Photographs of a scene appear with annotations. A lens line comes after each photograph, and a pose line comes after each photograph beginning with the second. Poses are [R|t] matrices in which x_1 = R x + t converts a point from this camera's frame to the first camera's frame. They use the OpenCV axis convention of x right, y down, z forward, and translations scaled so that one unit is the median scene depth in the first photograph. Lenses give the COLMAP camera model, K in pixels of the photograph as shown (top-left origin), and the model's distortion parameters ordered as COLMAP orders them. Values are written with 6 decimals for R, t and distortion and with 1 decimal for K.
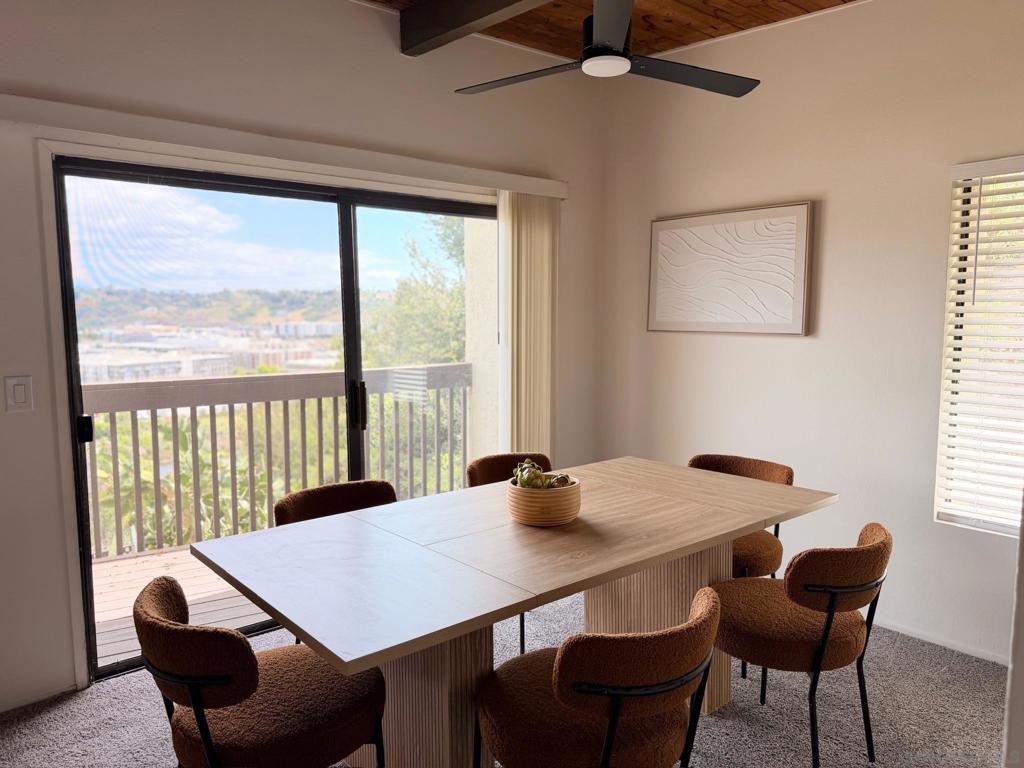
lens RADIAL K [[715.2, 0, 508.7], [0, 715.2, 385.6], [0, 0, 1]] dist [0.100652, -0.124682]
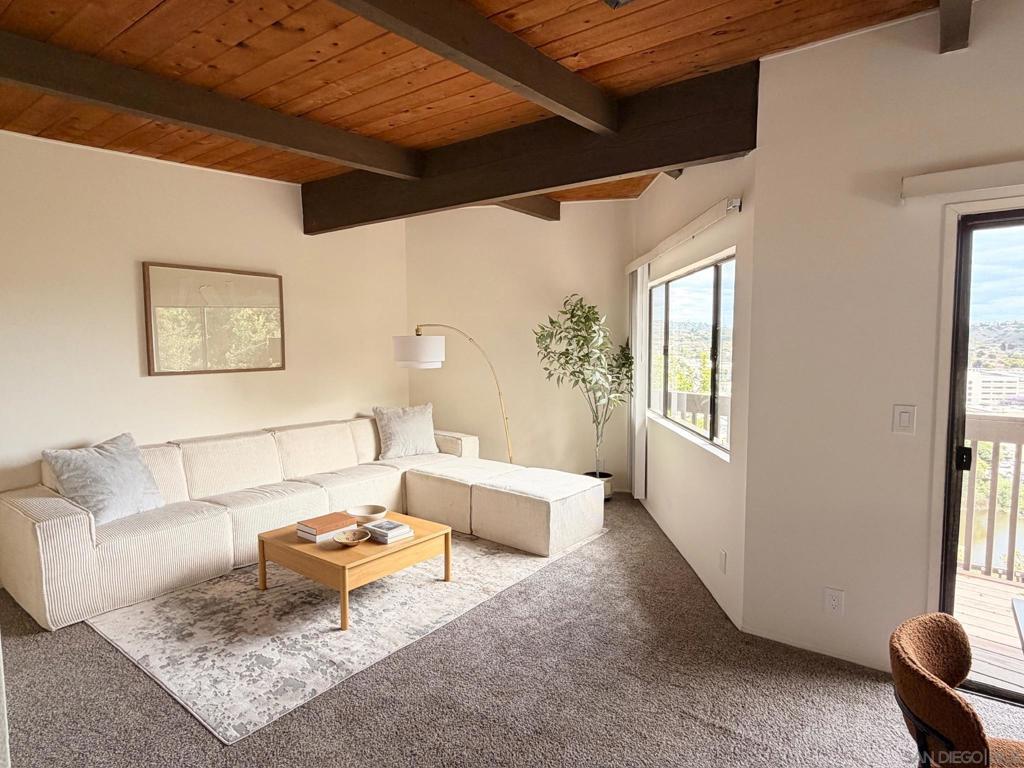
lens RADIAL K [[577.7, 0, 507.0], [0, 577.7, 388.2], [0, 0, 1]] dist [-0.003351, 0.002322]
pose [[0.227354, 0.077191, -0.970748, 0.093605], [-0.095276, 0.993834, 0.056712, -0.027537], [0.969140, 0.079595, 0.233306, 0.107122]]
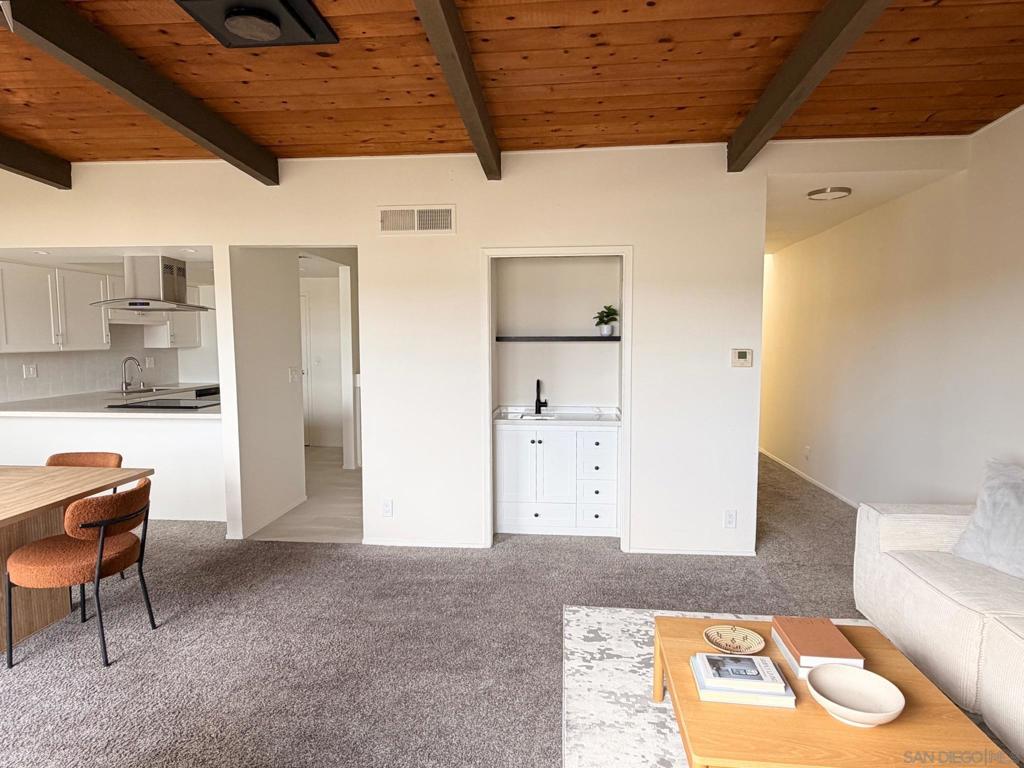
lens RADIAL K [[602.4, 0, 512.0], [0, 602.4, 384.0], [0, 0, 1]] dist [-0.003583, -0.001178]
pose [[-0.702725, -0.052322, 0.709535, -1.303290], [0.073114, 0.986701, 0.145173, -0.084284], [-0.707695, 0.153894, -0.689554, 0.729211]]
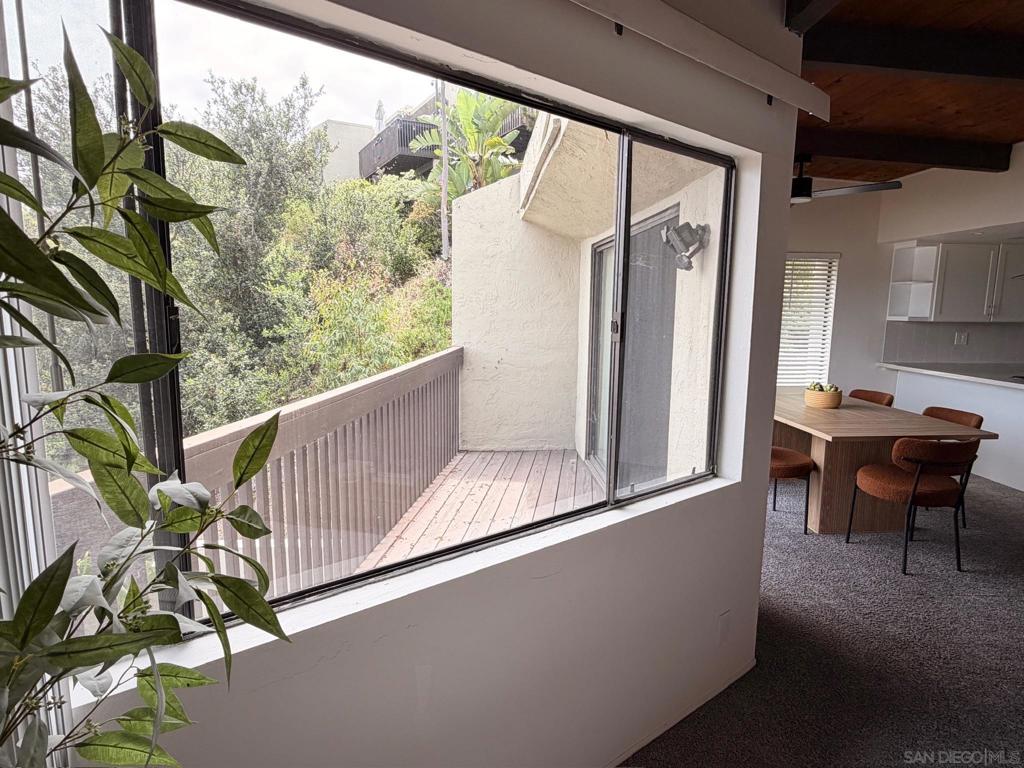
lens RADIAL K [[579.2, 0, 511.1], [0, 579.2, 385.5], [0, 0, 1]] dist [-0.002236, 0.000613]
pose [[0.600203, -0.104394, 0.793006, -1.520807], [0.068457, 0.994513, 0.079107, -0.068610], [-0.796913, 0.006806, 0.604056, 0.536523]]
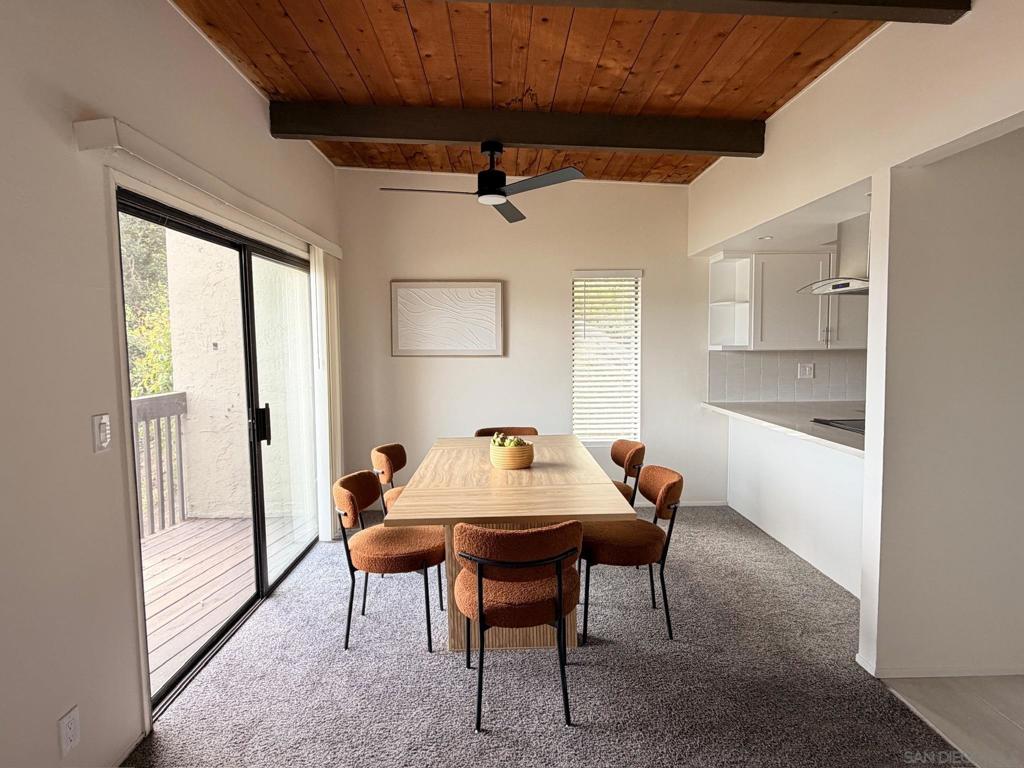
lens RADIAL K [[594.1, 0, 508.0], [0, 594.1, 386.0], [0, 0, 1]] dist [0.001922, -0.000614]
pose [[0.635460, -0.060977, 0.769723, -0.786544], [0.086467, 0.996226, 0.007536, -0.008459], [-0.767277, 0.061767, 0.638334, 0.090654]]
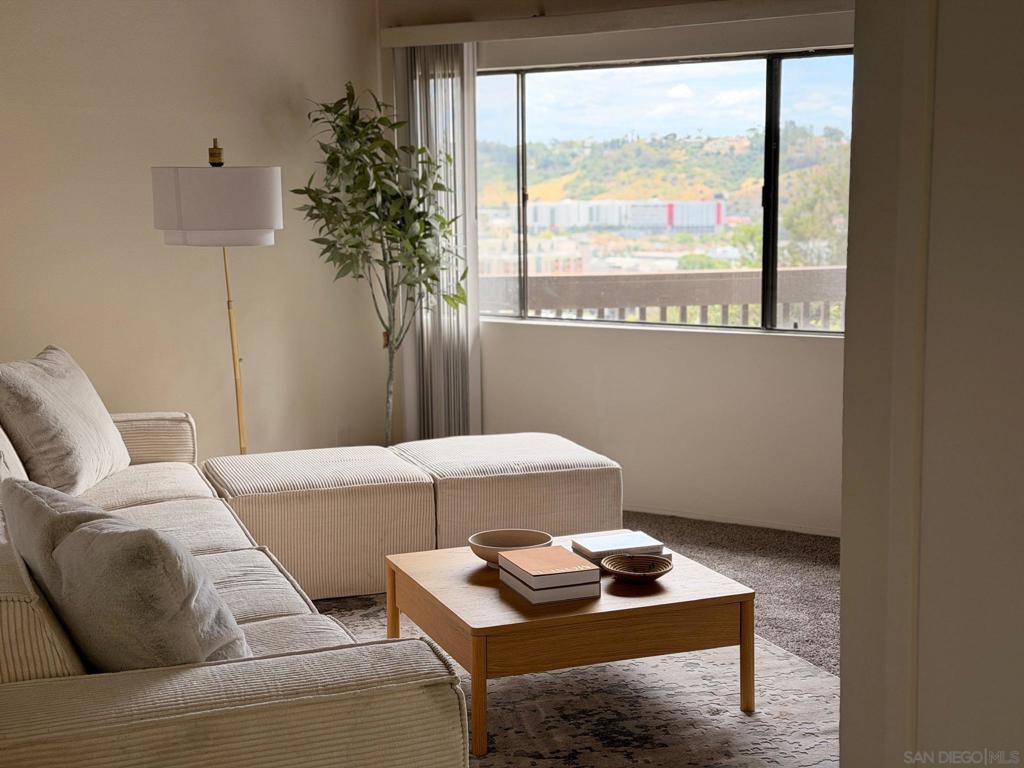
lens RADIAL K [[1412.6, 0, 512.0], [0, 1412.6, 384.0], [0, 0, 1]] dist [0.154092, -0.001528]
pose [[0.950776, 0.031730, -0.308252, -0.701628], [-0.018985, 0.998840, 0.044259, 0.109028], [0.309298, -0.036228, 0.950275, -1.197647]]
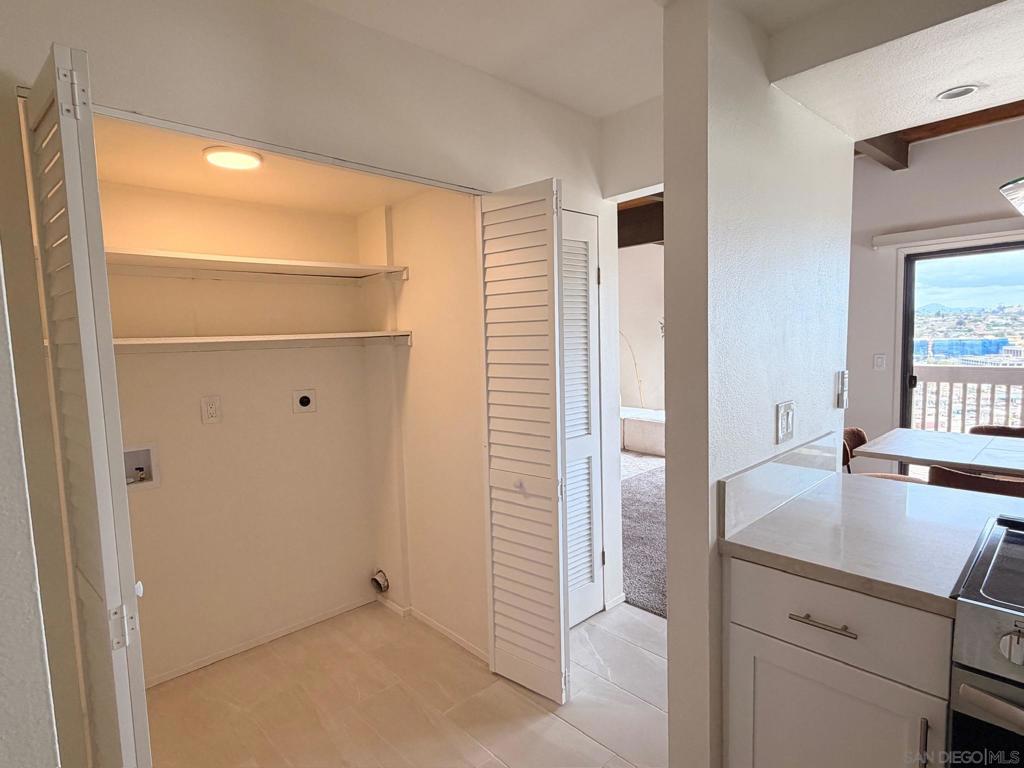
lens RADIAL K [[543.3, 0, 512.0], [0, 543.3, 384.0], [0, 0, 1]] dist [0.003665, 0.000578]
pose [[0.063472, 0.086234, -0.994251, 0.830326], [-0.070268, 0.994173, 0.081742, 0.018158], [0.995507, 0.064676, 0.069162, -0.233778]]
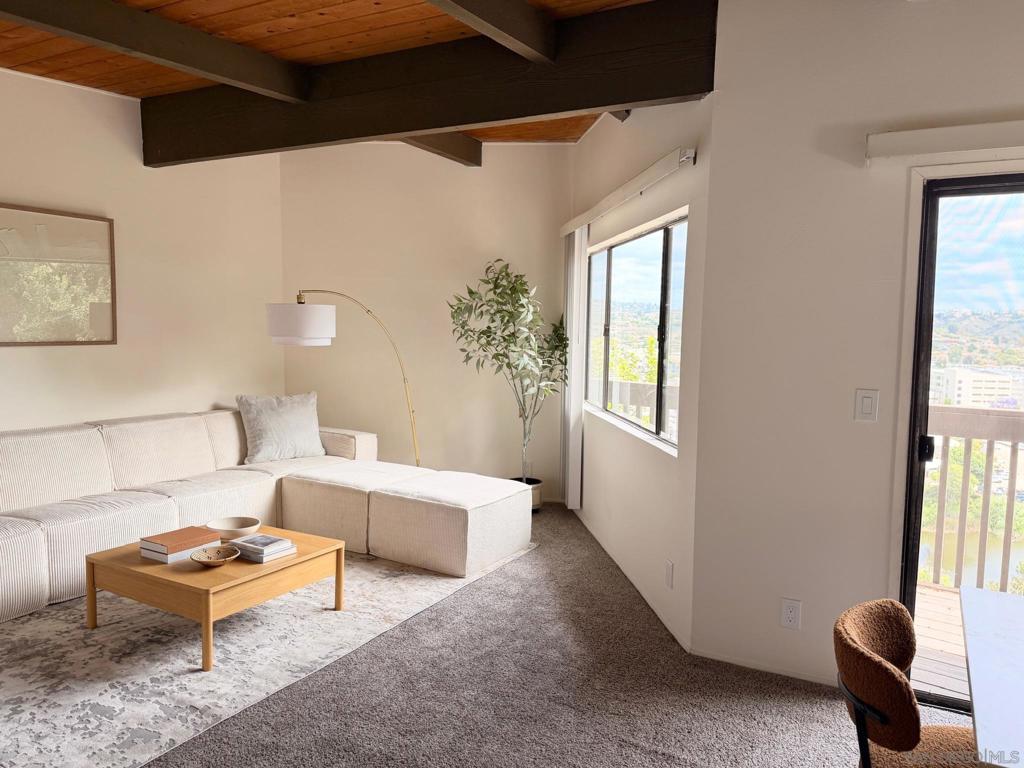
lens RADIAL K [[740.6, 0, 507.1], [0, 740.6, 387.7], [0, 0, 1]] dist [0.102027, -0.149873]
pose [[0.355043, 0.086557, -0.930834, 0.157245], [-0.113630, 0.992317, 0.048933, -0.008230], [0.927918, 0.088398, 0.362151, 0.075741]]
